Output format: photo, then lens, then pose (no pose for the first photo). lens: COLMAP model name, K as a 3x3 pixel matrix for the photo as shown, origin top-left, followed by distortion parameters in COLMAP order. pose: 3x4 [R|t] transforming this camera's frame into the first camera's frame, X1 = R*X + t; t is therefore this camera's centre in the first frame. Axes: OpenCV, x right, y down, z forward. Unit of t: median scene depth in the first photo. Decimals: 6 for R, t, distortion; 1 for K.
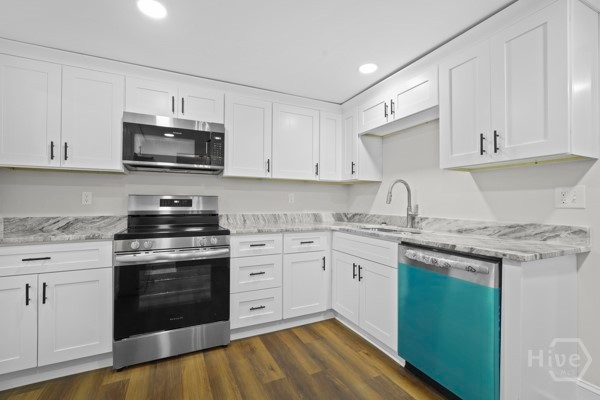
lens RADIAL K [[267.8, 0, 303.8], [0, 267.8, 202.5], [0, 0, 1]] dist [-0.008429, 0.005718]
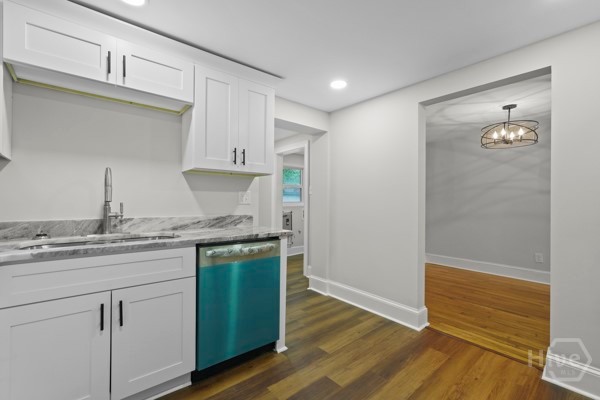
lens RADIAL K [[267.8, 0, 303.4], [0, 267.8, 200.9], [0, 0, 1]] dist [-0.008429, 0.005718]
pose [[-0.237865, -0.006467, 0.971277, -0.561374], [-0.009285, 0.999947, 0.004384, -0.007878], [-0.971254, -0.007976, -0.237913, 0.816547]]
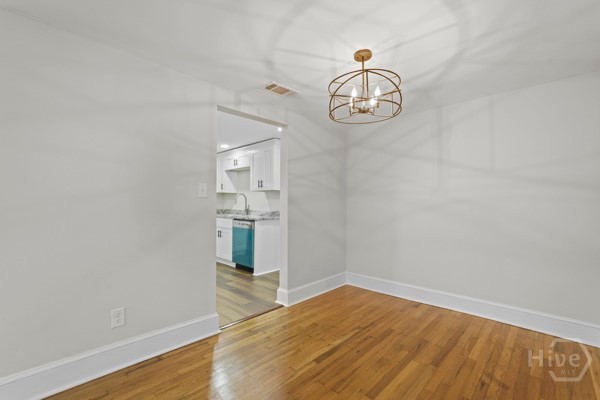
lens RADIAL K [[267.8, 0, 300.7], [0, 267.8, 202.8], [0, 0, 1]] dist [-0.008429, 0.005718]
pose [[0.945469, 0.001020, 0.325709, 0.121501], [-0.001776, 0.999996, 0.002025, -0.016194], [-0.325706, -0.002493, 0.945468, -1.602878]]
